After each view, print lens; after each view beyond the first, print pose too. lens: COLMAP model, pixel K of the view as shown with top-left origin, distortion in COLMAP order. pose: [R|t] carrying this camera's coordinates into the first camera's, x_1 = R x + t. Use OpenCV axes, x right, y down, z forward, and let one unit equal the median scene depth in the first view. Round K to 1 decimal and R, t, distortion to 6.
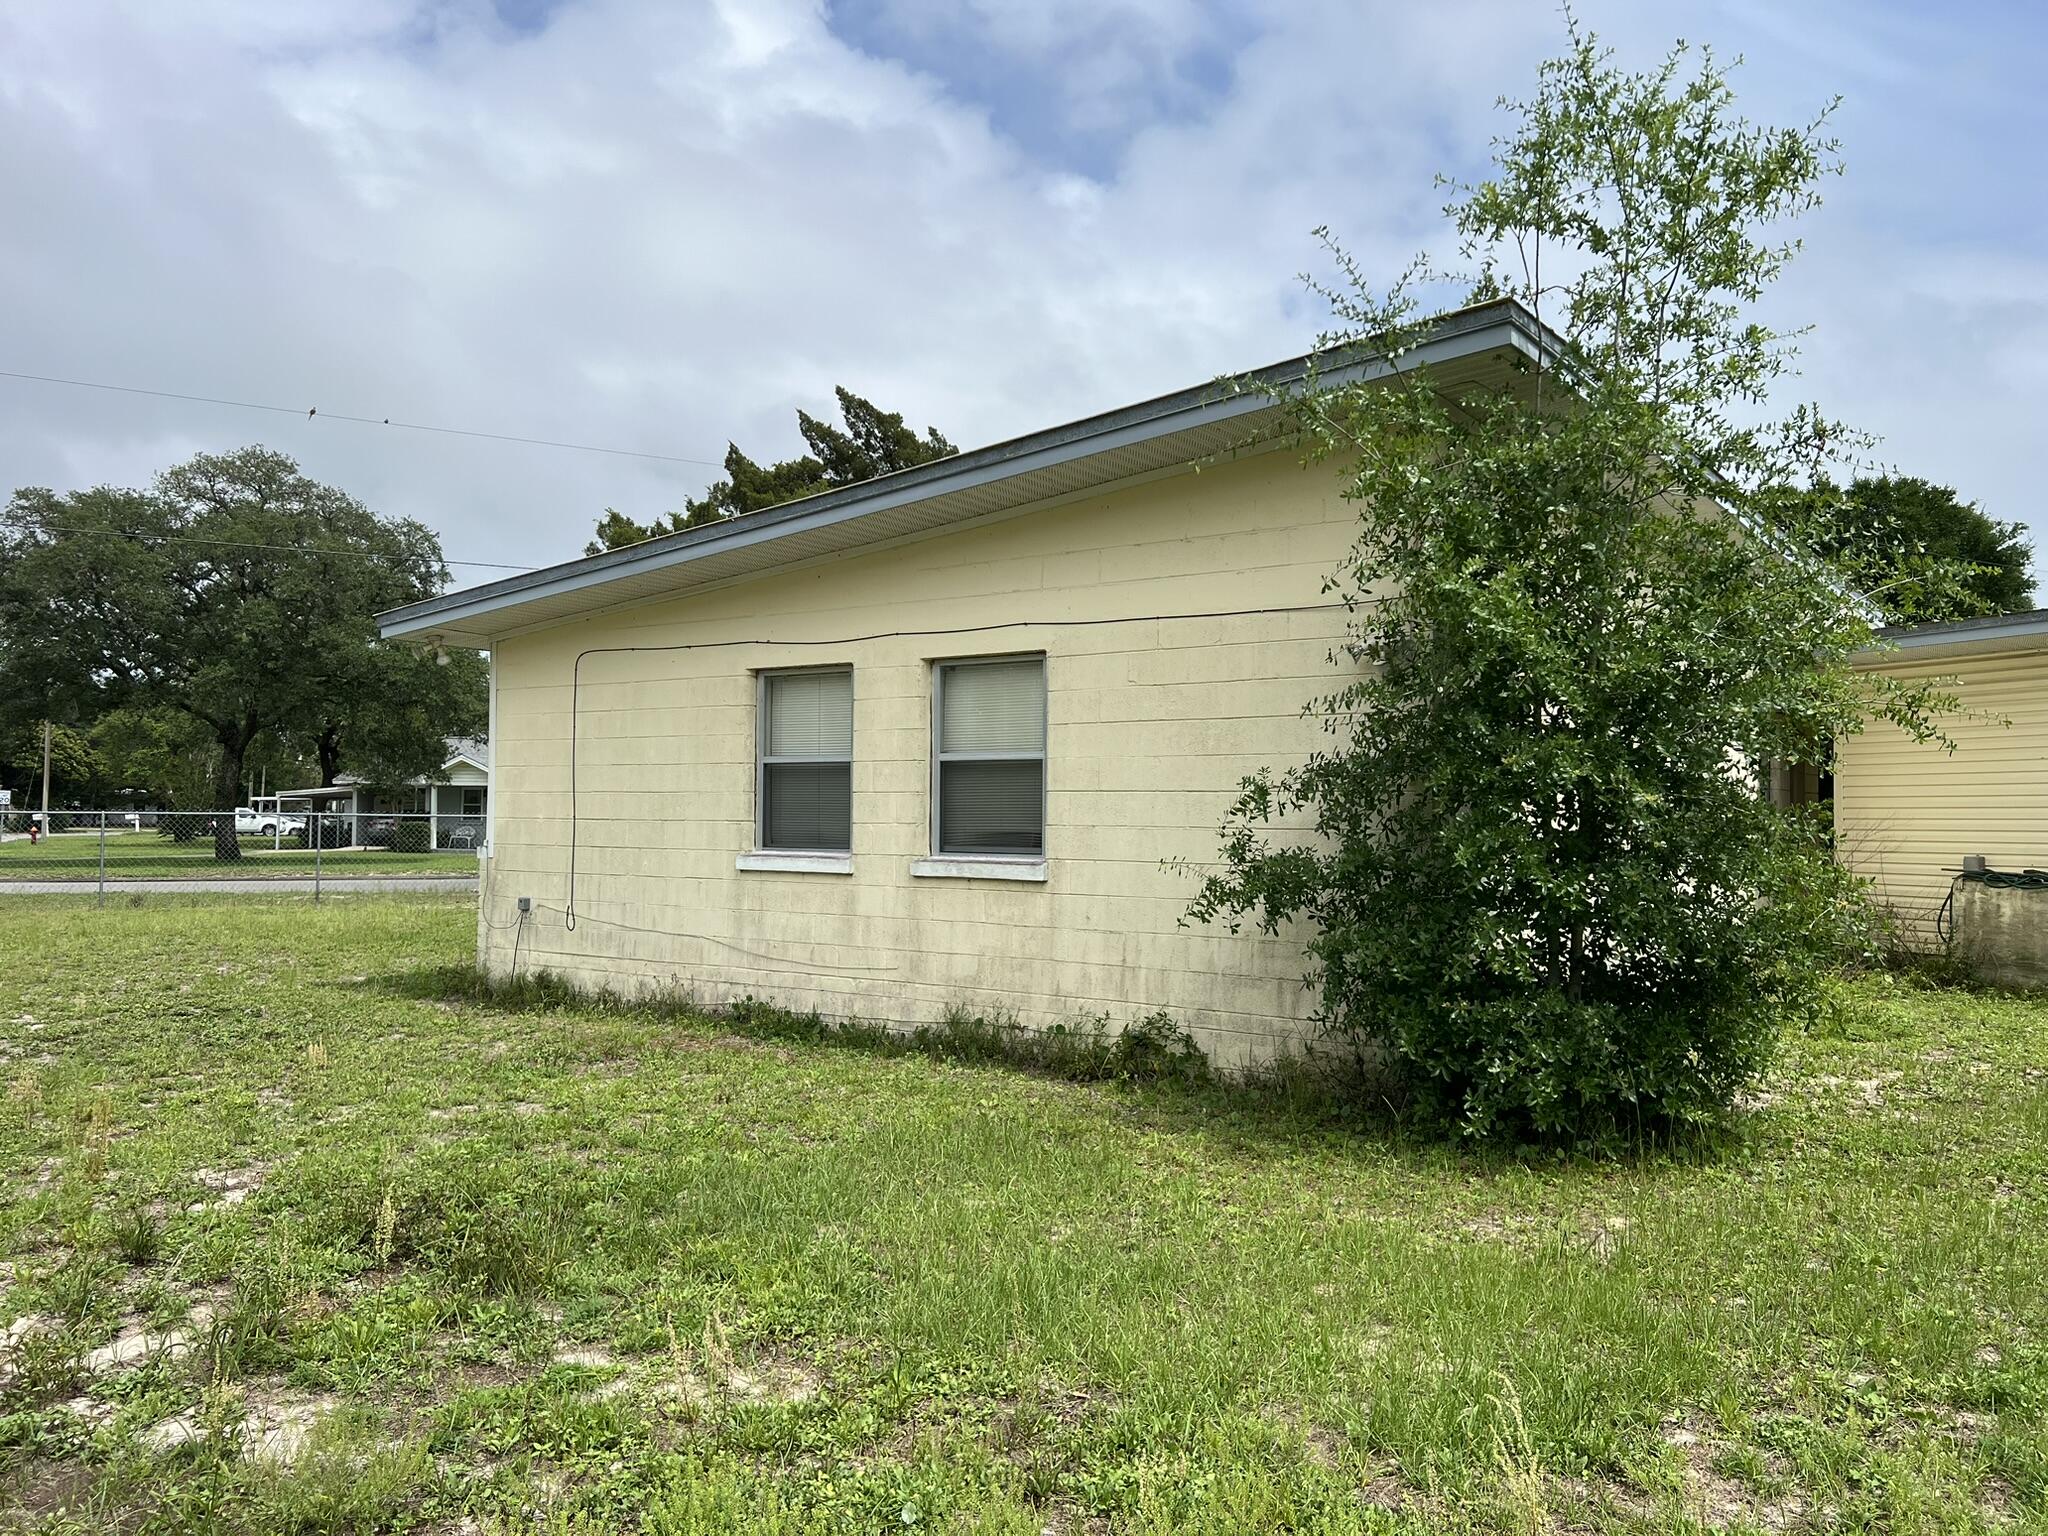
lens RADIAL K [[1547.0, 0, 1031.2], [0, 1547.0, 747.9], [0, 0, 1]] dist [0.050752, -0.080603]
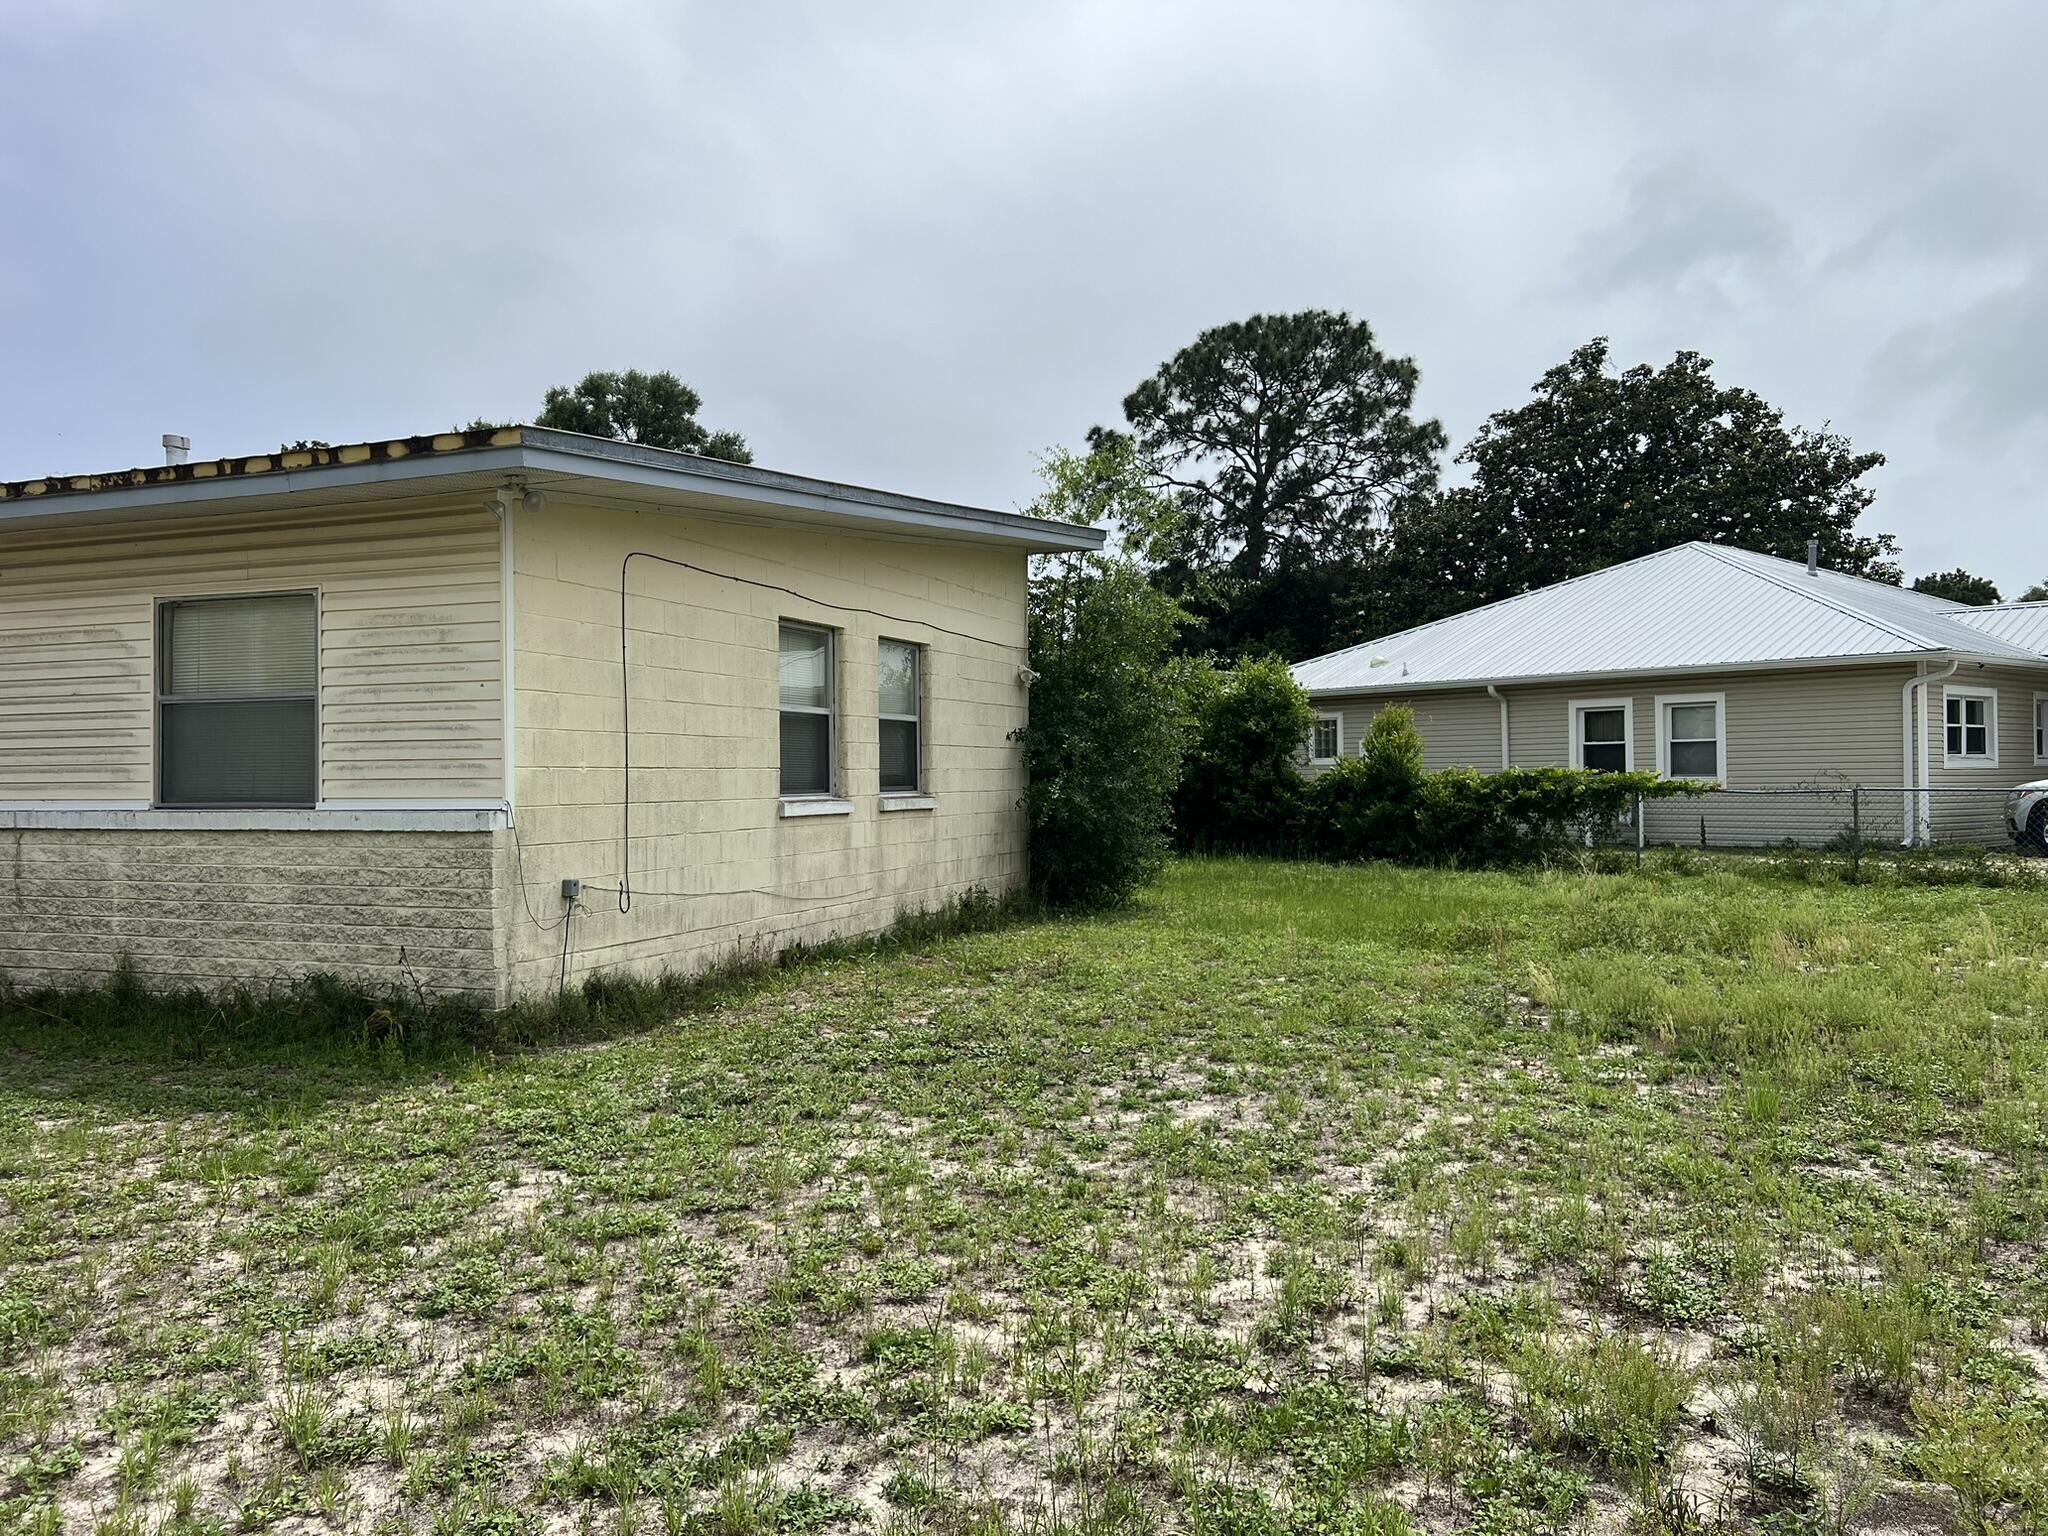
lens RADIAL K [[1544.0, 0, 1041.9], [0, 1544.0, 761.2], [0, 0, 1]] dist [0.057981, -0.078255]
pose [[-0.265271, 0.011091, 0.964110, -2.988008], [-0.023897, 0.999551, -0.018073, 0.141289], [-0.963878, -0.027833, -0.264887, 2.759126]]
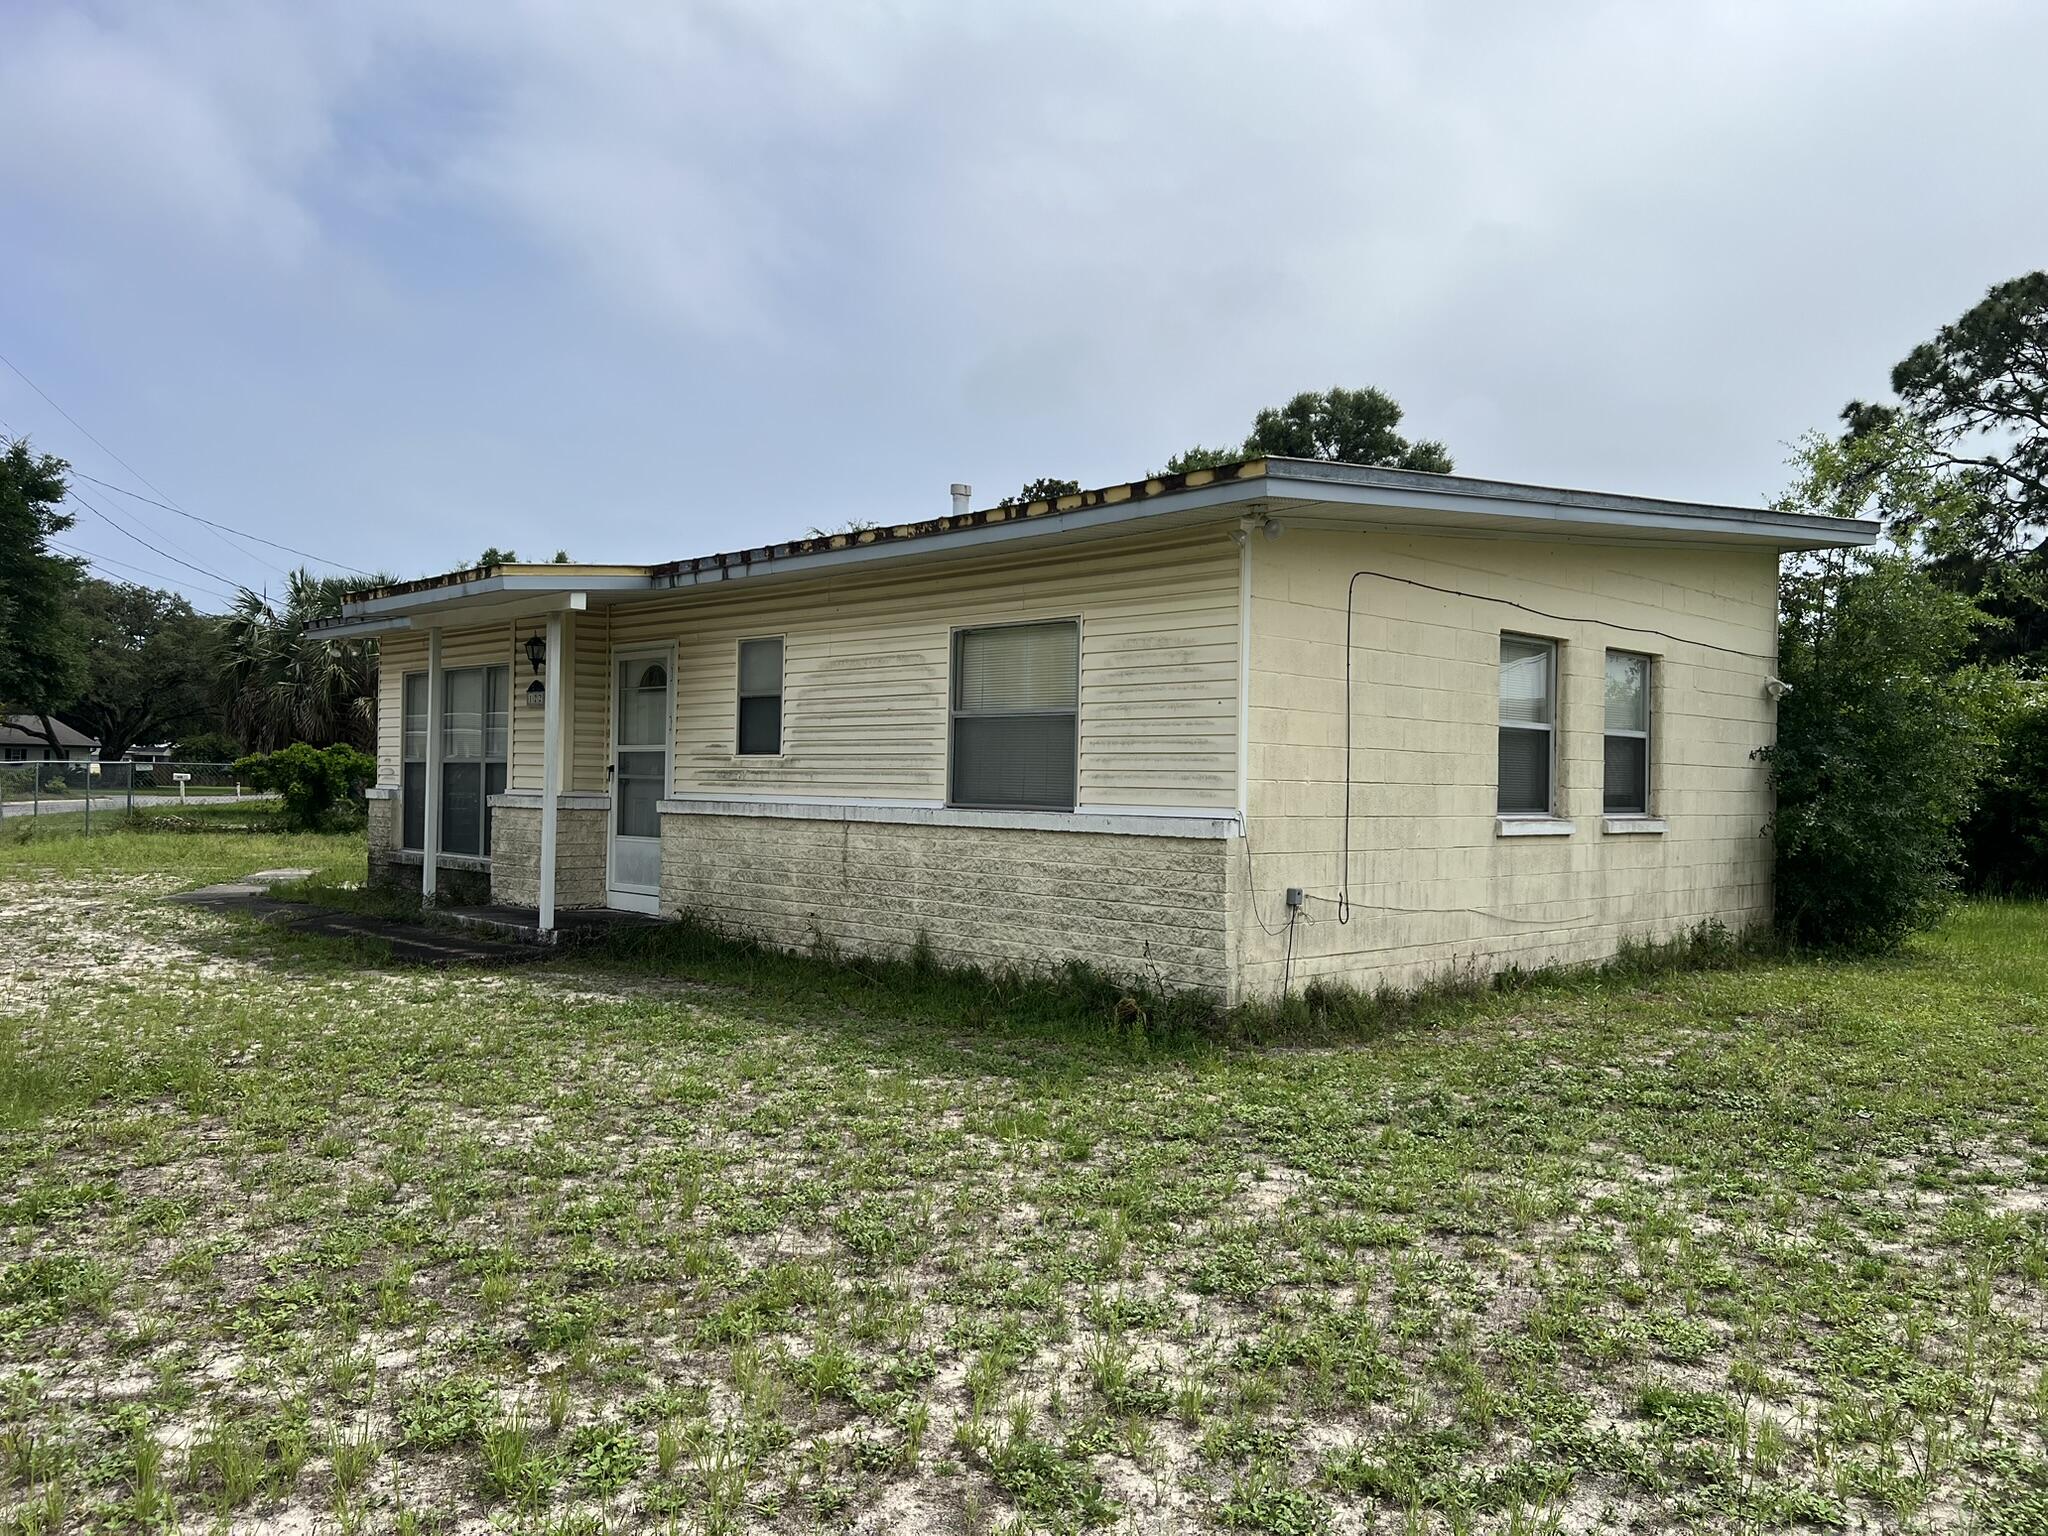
lens RADIAL K [[1544.0, 0, 1041.9], [0, 1544.0, 761.2], [0, 0, 1]] dist [0.057981, -0.078255]
pose [[0.169744, 0.017182, 0.985338, -3.002009], [-0.050427, 0.998690, -0.008728, 0.136470], [-0.984197, -0.048206, 0.170388, 2.798642]]
